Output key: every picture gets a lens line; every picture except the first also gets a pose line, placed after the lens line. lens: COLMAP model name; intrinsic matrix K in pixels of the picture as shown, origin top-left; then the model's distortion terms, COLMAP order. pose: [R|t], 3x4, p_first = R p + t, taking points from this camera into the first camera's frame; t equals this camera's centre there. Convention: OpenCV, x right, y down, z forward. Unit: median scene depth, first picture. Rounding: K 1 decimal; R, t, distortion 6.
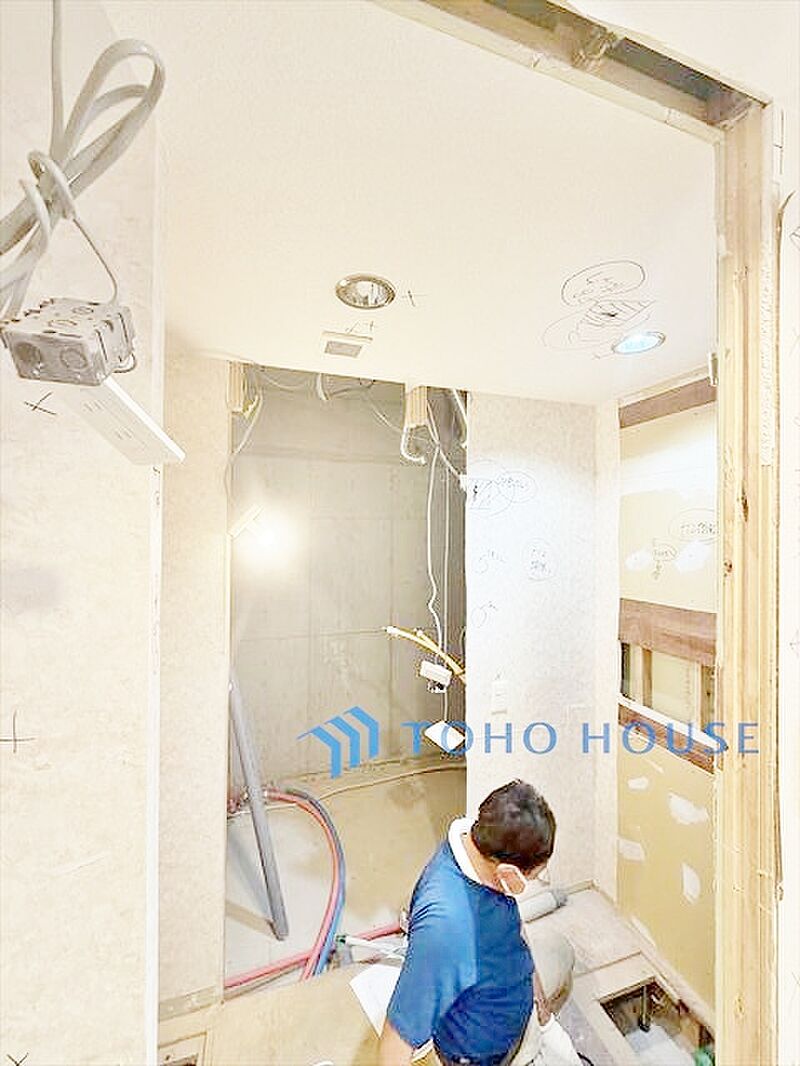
lens RADIAL K [[427.5, 0, 401.8], [0, 427.5, 531.8], [0, 0, 1]] dist [-0.001051, 0.000110]
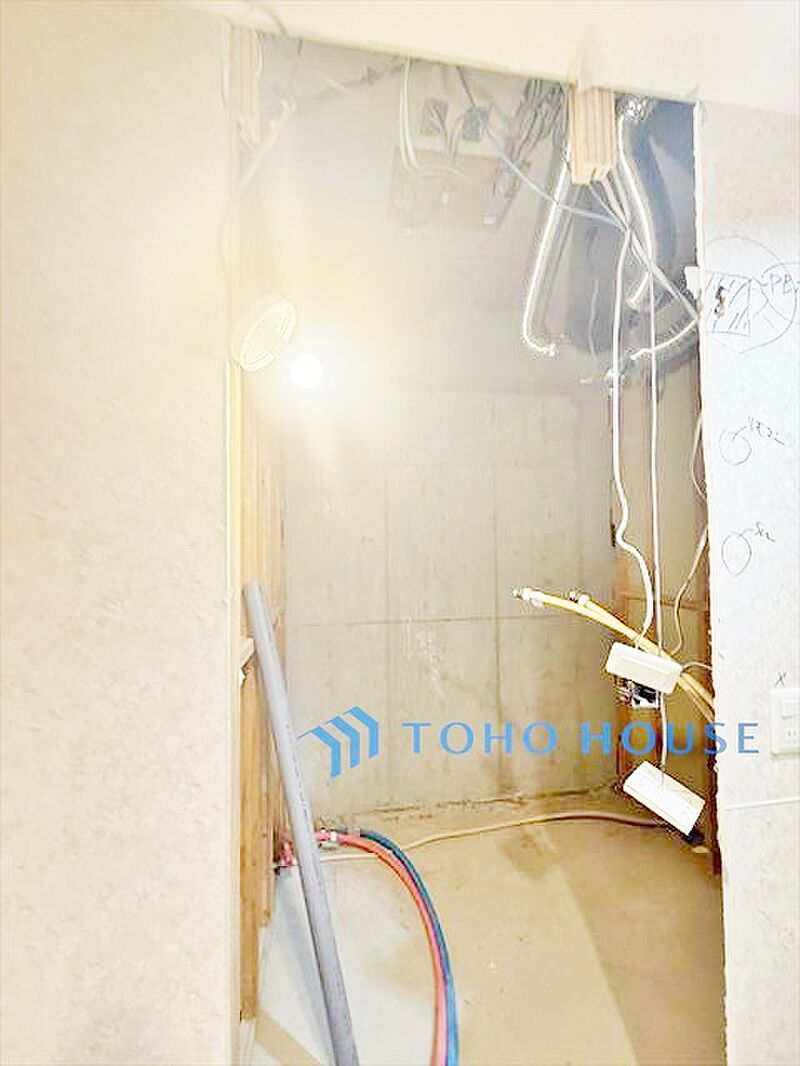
lens RADIAL K [[427.5, 0, 398.2], [0, 427.5, 534.9], [0, 0, 1]] dist [-0.001051, 0.000110]
pose [[0.984980, -0.023561, -0.171051, -0.077801], [0.021193, 0.999653, -0.015655, 0.121647], [0.171360, 0.011794, 0.985138, 0.313781]]
